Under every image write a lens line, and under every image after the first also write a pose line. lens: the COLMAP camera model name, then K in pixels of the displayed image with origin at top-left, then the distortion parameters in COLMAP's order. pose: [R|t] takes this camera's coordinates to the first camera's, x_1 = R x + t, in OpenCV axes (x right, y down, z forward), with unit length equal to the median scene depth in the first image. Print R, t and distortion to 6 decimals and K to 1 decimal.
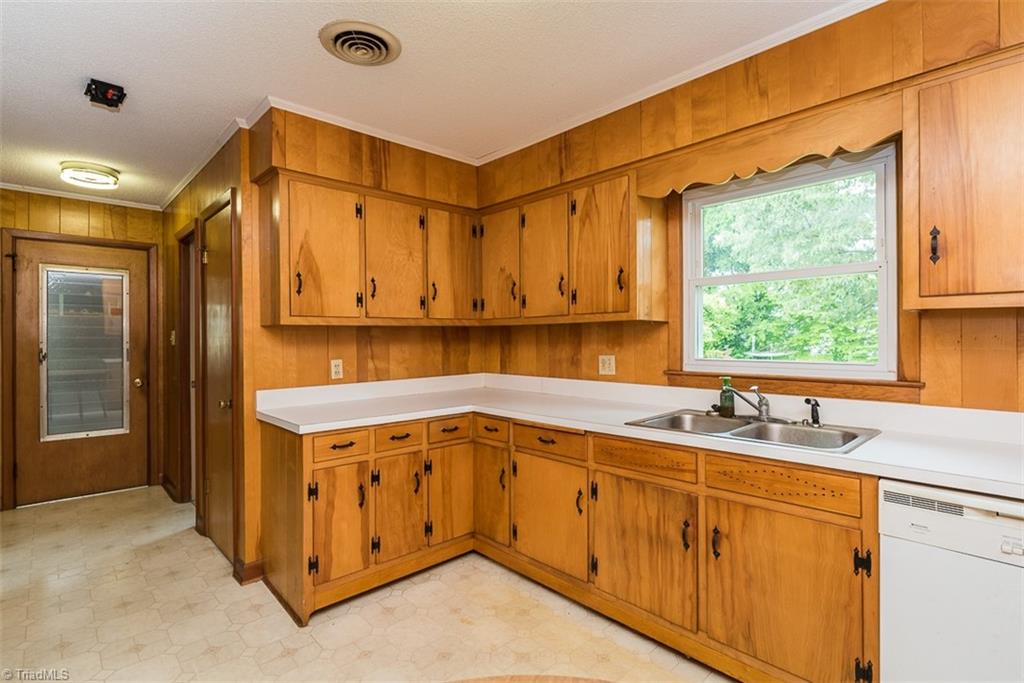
lens RADIAL K [[497.8, 0, 508.4], [0, 497.8, 337.4], [0, 0, 1]] dist [-0.000887, 0.000138]
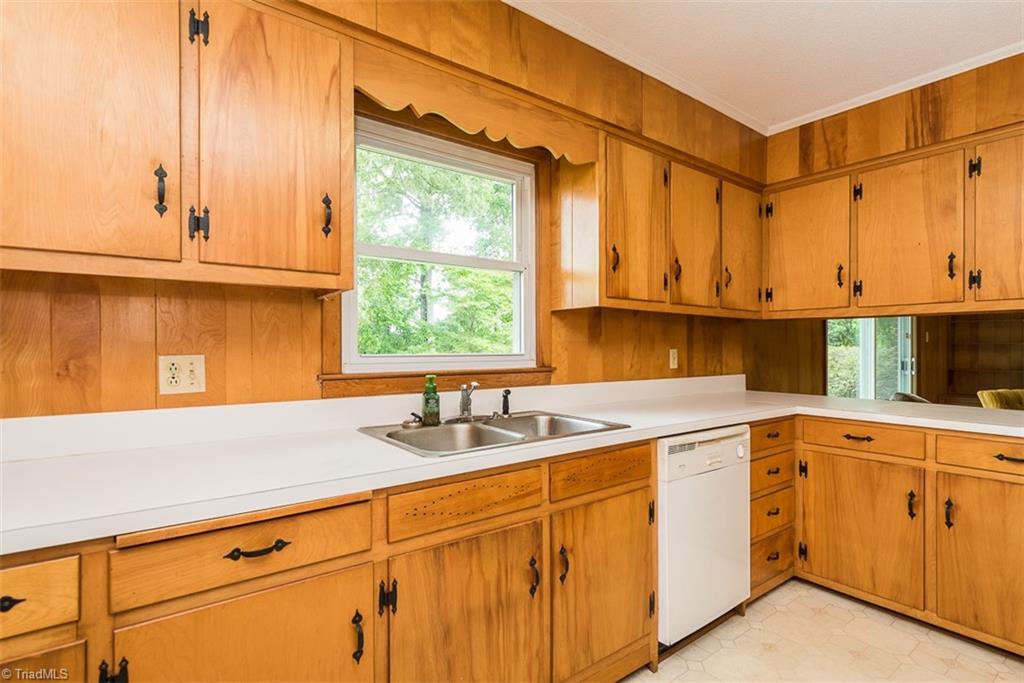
lens RADIAL K [[499.1, 0, 509.3], [0, 499.1, 348.4], [0, 0, 1]] dist [-0.001396, -0.000603]
pose [[0.105308, 0.006144, 0.994421, -0.385968], [0.000064, 0.999981, -0.006185, 0.047268], [-0.994440, 0.000715, 0.105306, 0.895264]]
